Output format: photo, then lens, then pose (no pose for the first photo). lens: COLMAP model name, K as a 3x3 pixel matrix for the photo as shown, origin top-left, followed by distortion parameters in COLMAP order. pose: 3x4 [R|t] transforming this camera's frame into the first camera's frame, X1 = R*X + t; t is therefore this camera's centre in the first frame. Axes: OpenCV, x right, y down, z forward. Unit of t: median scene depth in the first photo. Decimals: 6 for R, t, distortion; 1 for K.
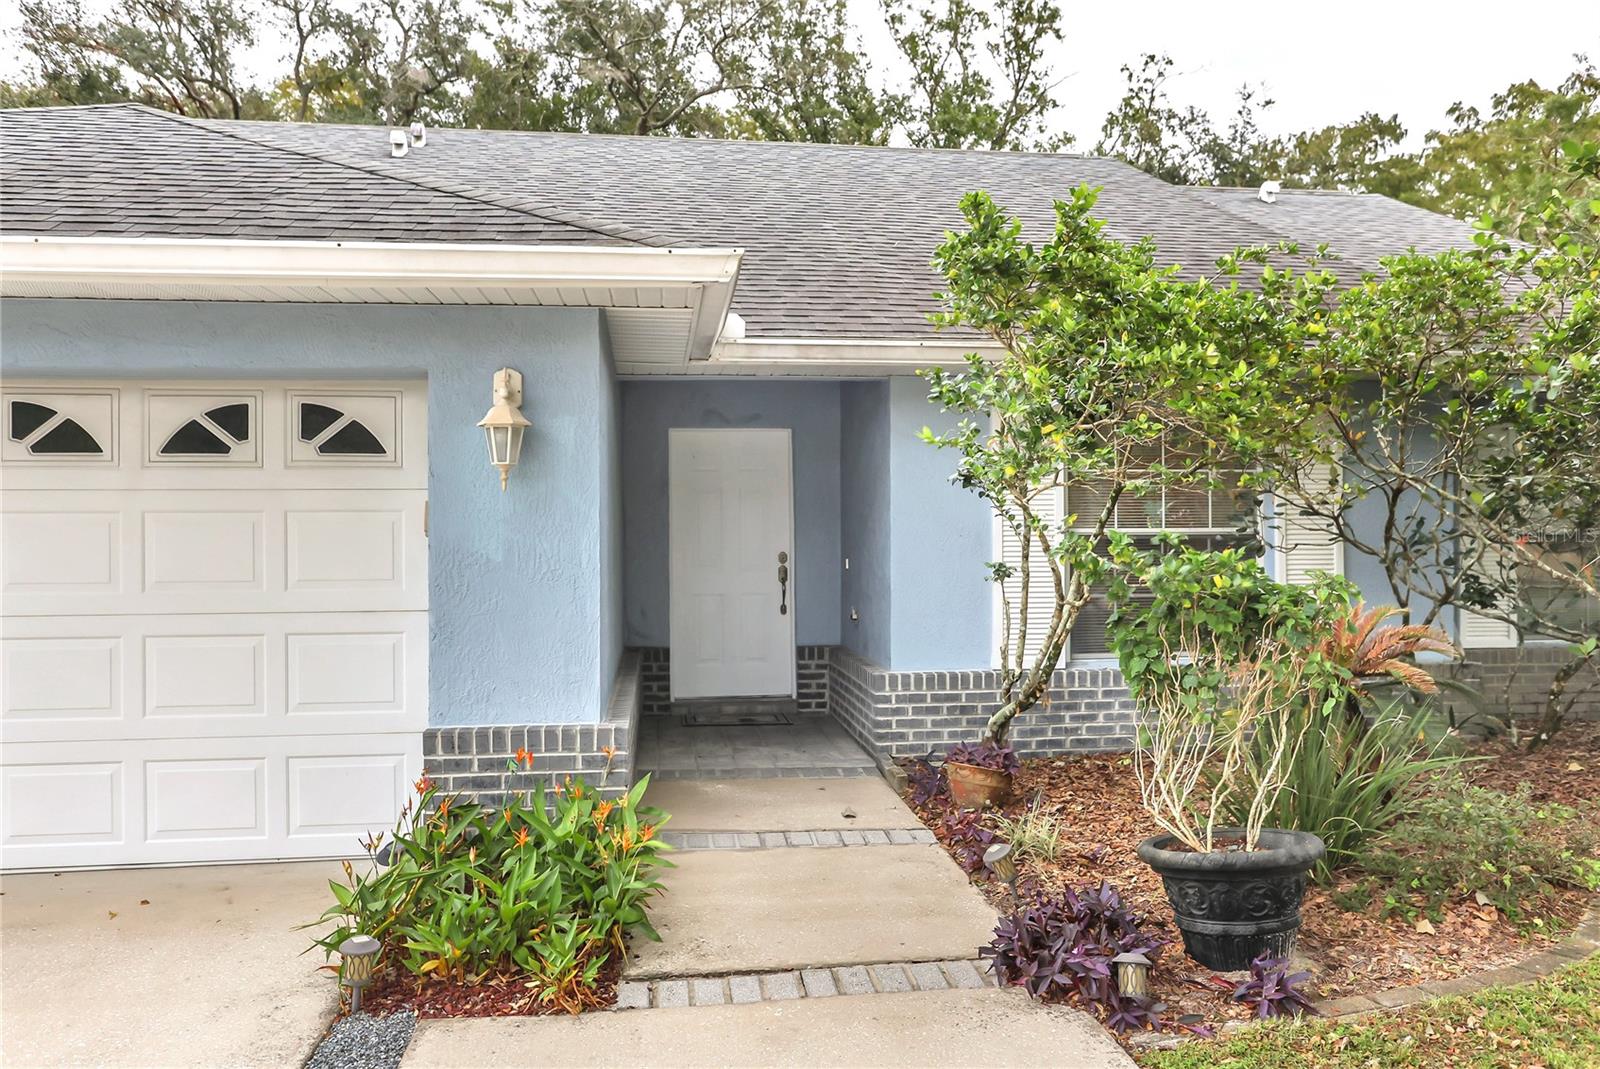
lens RADIAL K [[1219.8, 0, 800.0], [0, 1219.8, 534.5], [0, 0, 1]] dist [0.001334, 0.000753]
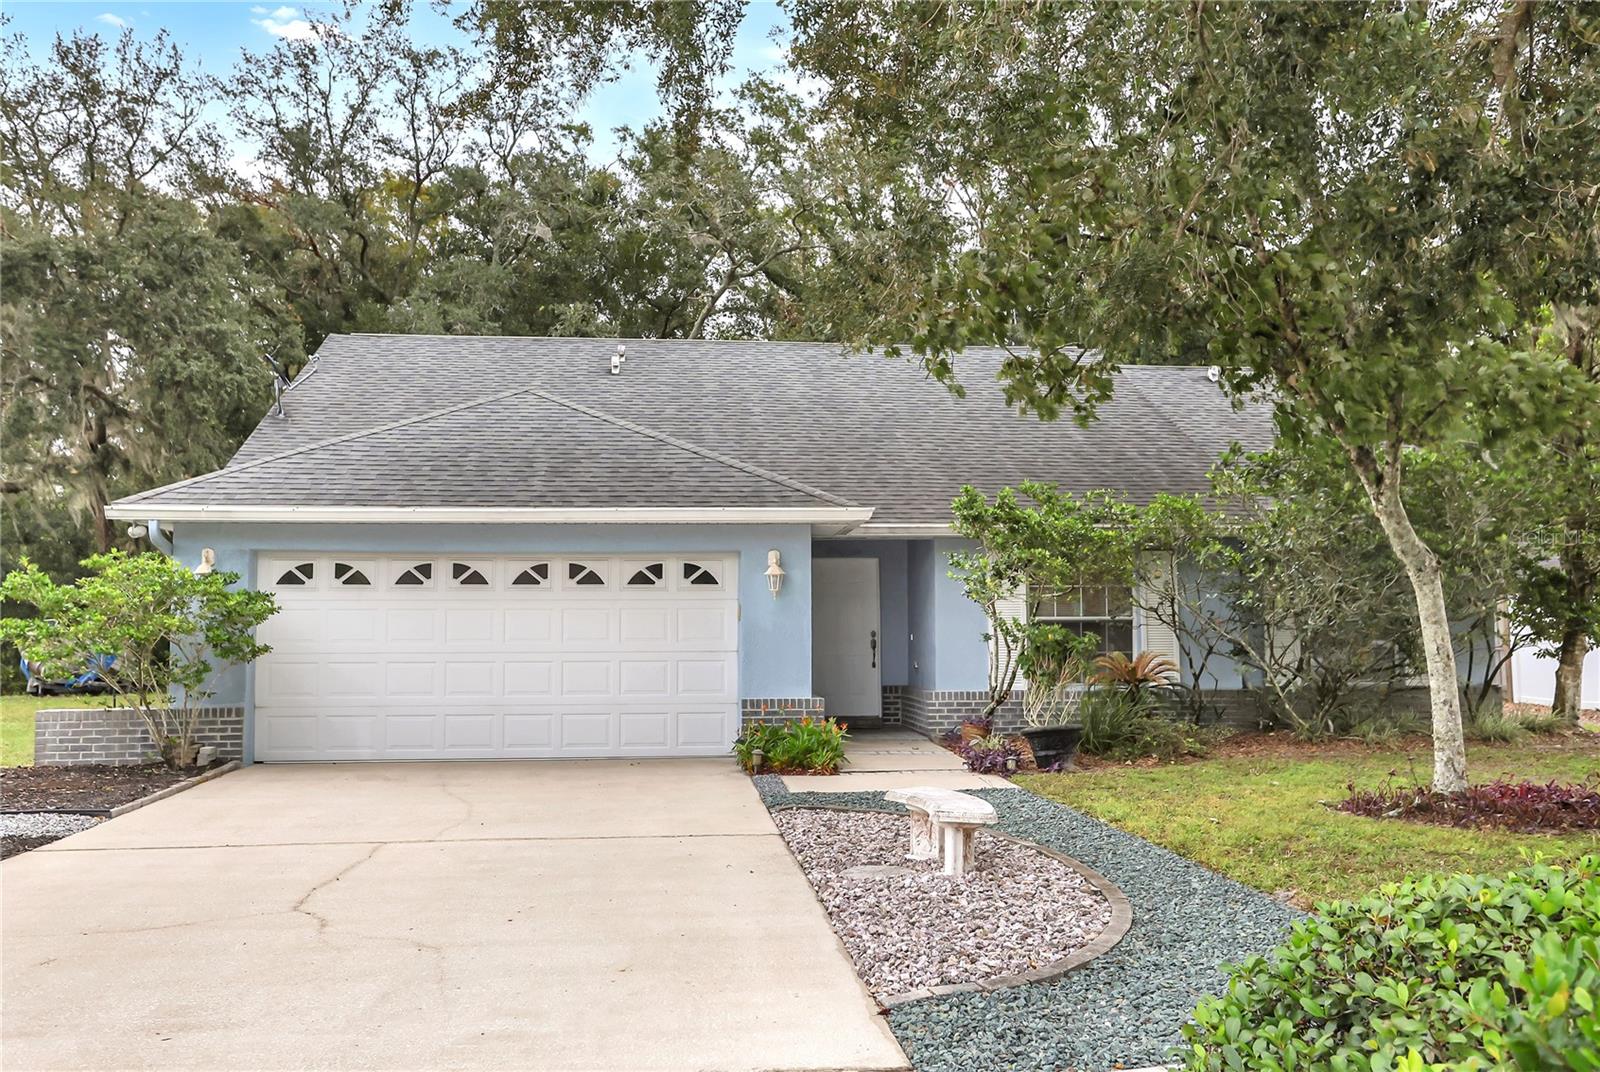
lens RADIAL K [[1434.5, 0, 800.0], [0, 1434.5, 536.0], [0, 0, 1]] dist [0.011710, 0.014806]
pose [[0.999558, 0.000288, -0.029717, -0.082980], [-0.002148, 0.998038, -0.062574, 0.011210], [0.029641, 0.062611, 0.997598, -1.467480]]
